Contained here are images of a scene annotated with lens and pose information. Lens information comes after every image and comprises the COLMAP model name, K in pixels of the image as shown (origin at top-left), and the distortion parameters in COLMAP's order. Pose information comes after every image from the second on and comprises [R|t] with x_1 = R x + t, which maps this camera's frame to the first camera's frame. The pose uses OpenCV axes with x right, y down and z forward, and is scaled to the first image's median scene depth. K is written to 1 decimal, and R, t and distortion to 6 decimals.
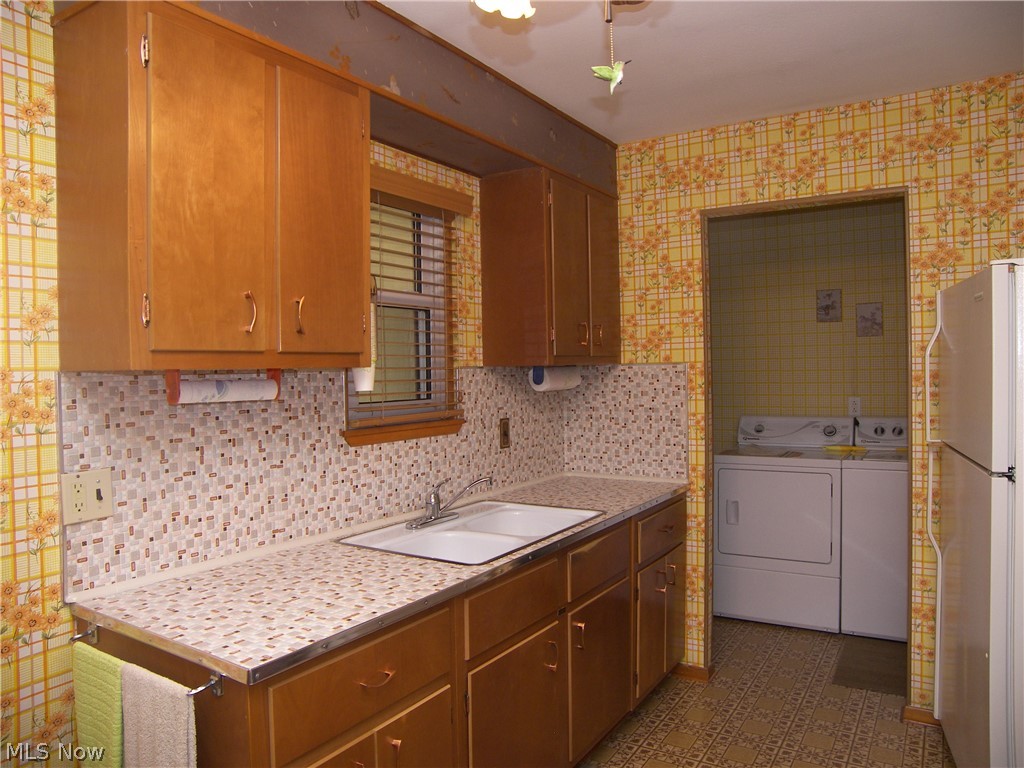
lens RADIAL K [[727.2, 0, 516.8], [0, 727.2, 381.5], [0, 0, 1]] dist [-0.152012, 0.113779]
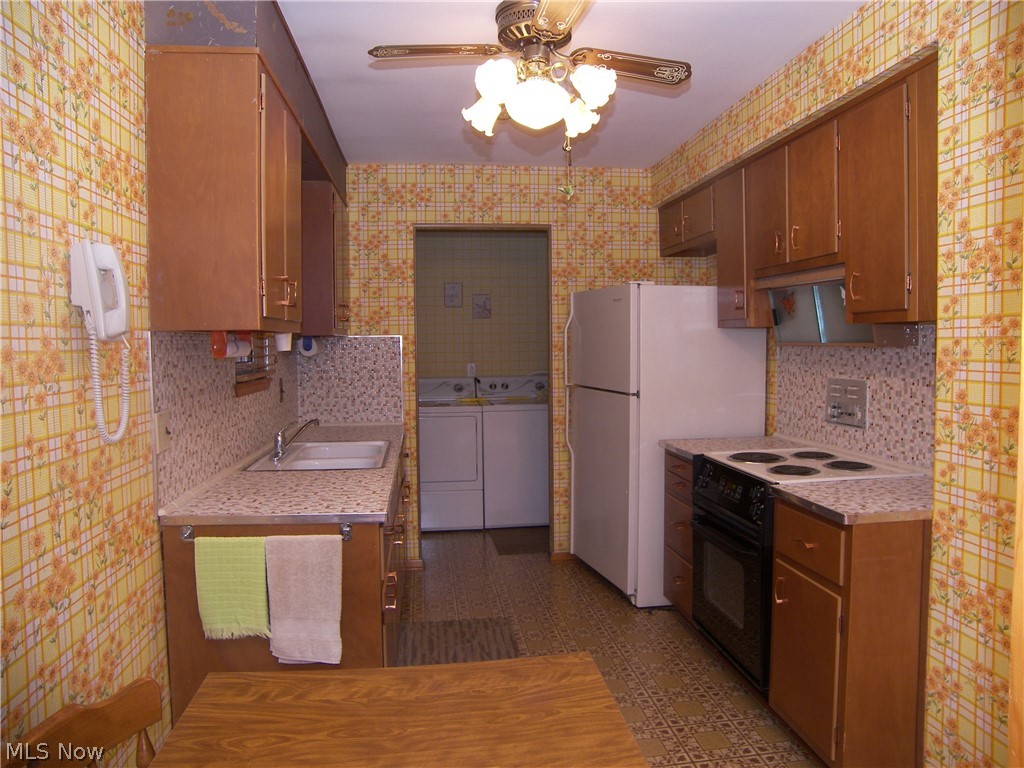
lens RADIAL K [[727.2, 0, 516.8], [0, 727.2, 381.5], [0, 0, 1]] dist [-0.152012, 0.113779]
pose [[0.773529, -0.024471, 0.633288, -0.542359], [0.006272, 0.999501, 0.030961, 0.023658], [-0.633730, -0.019977, 0.773296, -0.222779]]
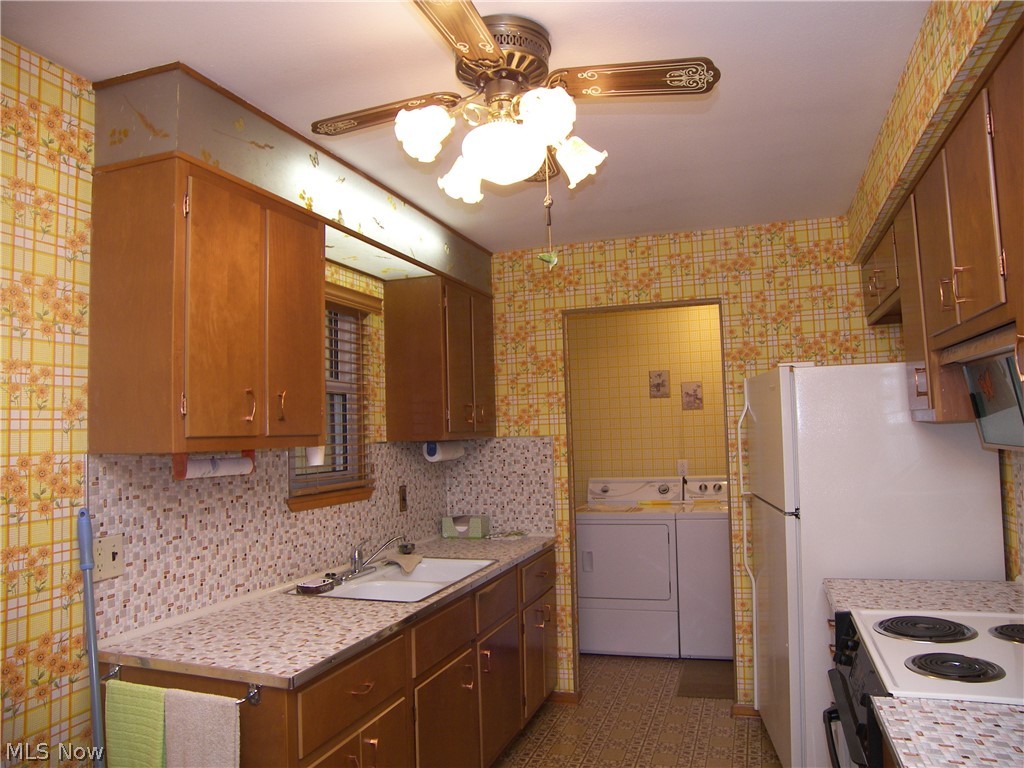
lens RADIAL K [[727.2, 0, 516.8], [0, 727.2, 381.5], [0, 0, 1]] dist [-0.152012, 0.113779]
pose [[0.972520, 0.003929, 0.232785, -0.124047], [0.017221, 0.995905, -0.088752, -0.010988], [-0.232181, 0.090322, 0.968470, -0.201547]]
